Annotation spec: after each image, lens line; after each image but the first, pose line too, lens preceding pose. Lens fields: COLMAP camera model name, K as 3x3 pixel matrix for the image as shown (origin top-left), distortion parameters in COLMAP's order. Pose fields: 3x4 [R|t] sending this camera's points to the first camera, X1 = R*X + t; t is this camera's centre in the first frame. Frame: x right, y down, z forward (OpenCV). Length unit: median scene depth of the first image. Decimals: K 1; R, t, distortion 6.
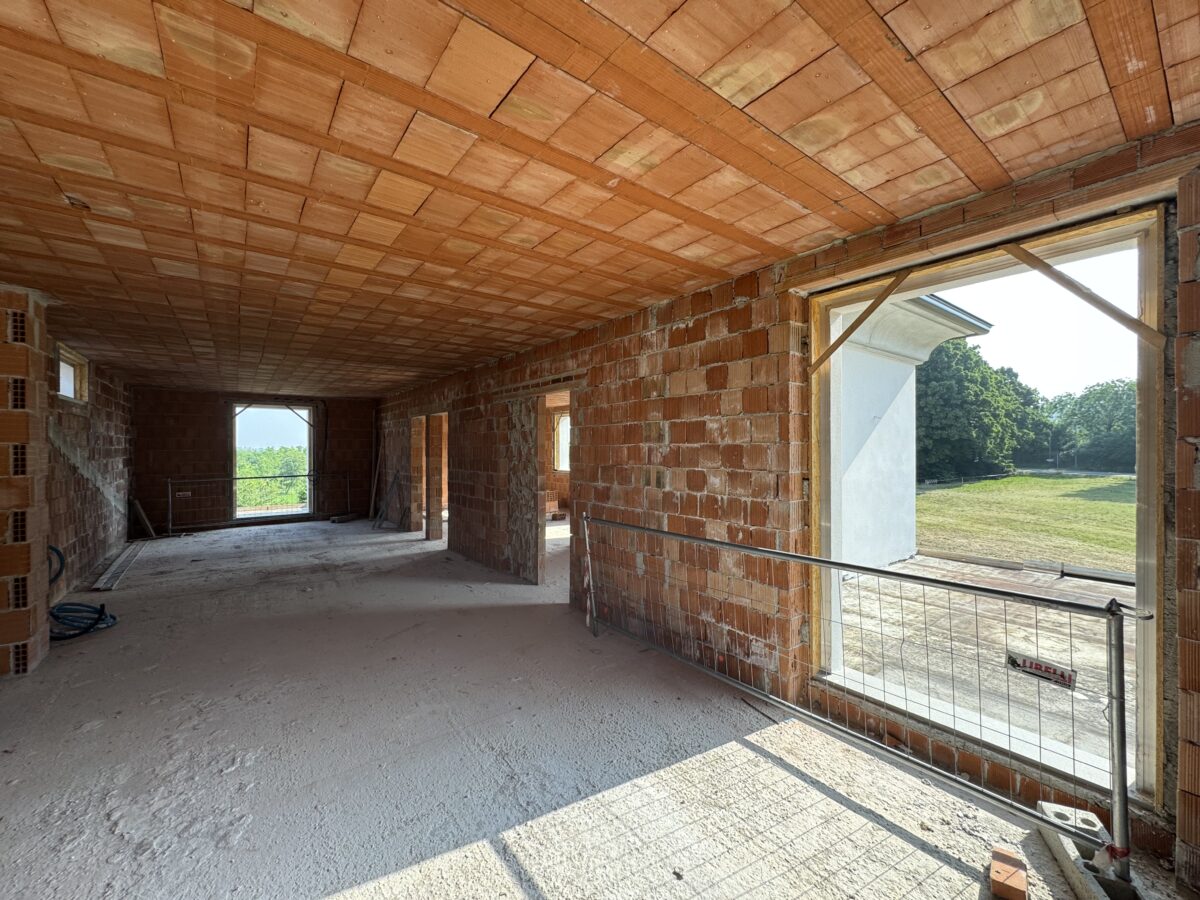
lens RADIAL K [[479.5, 0, 600.0], [0, 479.5, 450.0], [0, 0, 1]] dist [-0.004297, 0.000704]
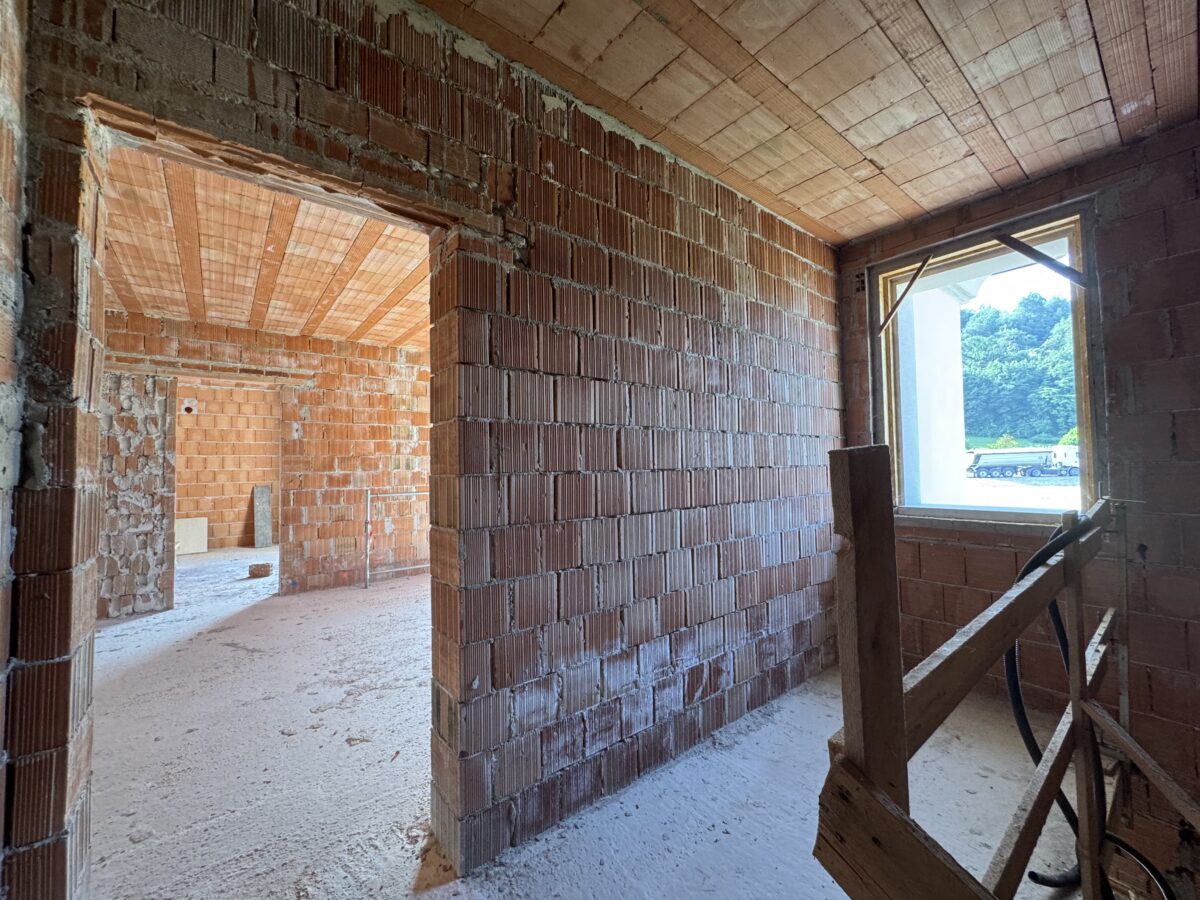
lens RADIAL K [[479.5, 0, 600.0], [0, 479.5, 450.0], [0, 0, 1]] dist [-0.004297, 0.000704]
pose [[-0.023198, 0.035098, 0.999115, -1.555330], [0.018327, 0.999231, -0.034676, 0.088602], [-0.999563, 0.017506, -0.023824, 0.475362]]
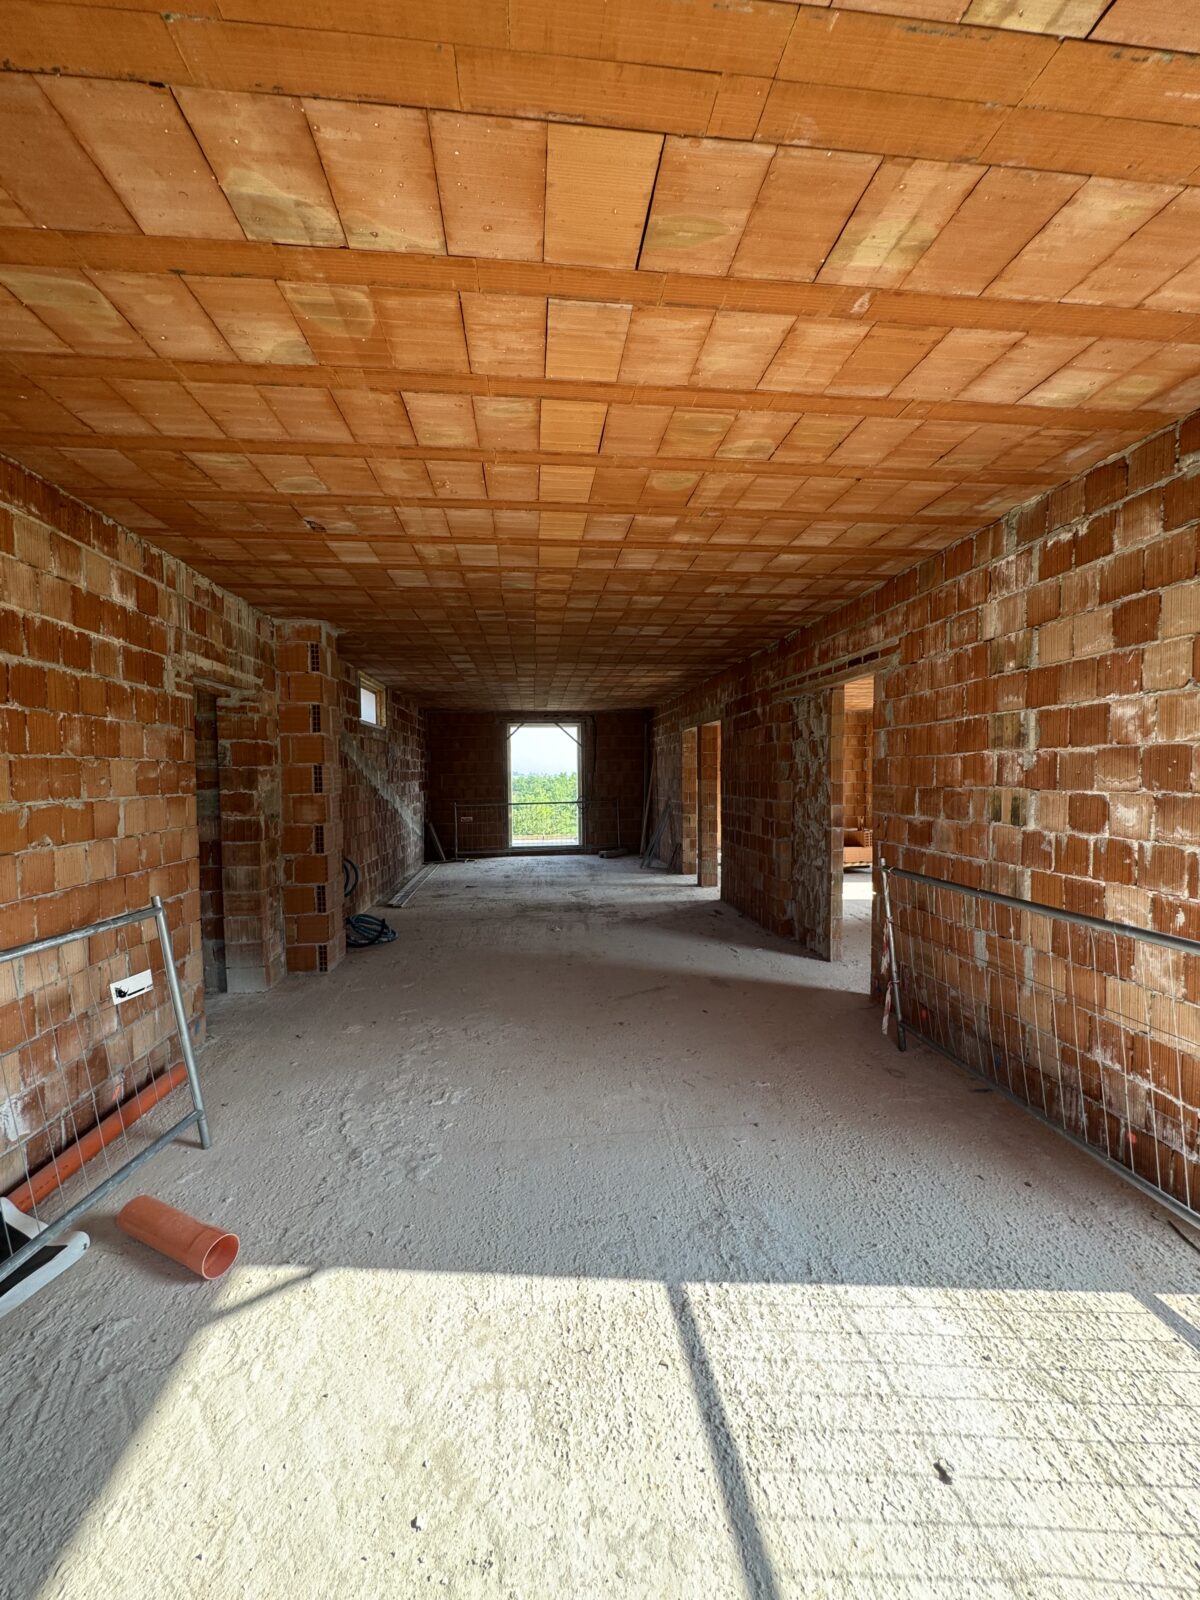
lens RADIAL K [[639.3, 0, 600.8], [0, 639.3, 799.7], [0, 0, 1]] dist [-0.004297, 0.000704]
pose [[0.855400, 0.013939, -0.517781, 0.101870], [0.006139, 0.999295, 0.037043, 0.017826], [0.517932, -0.034865, 0.854711, 0.075890]]
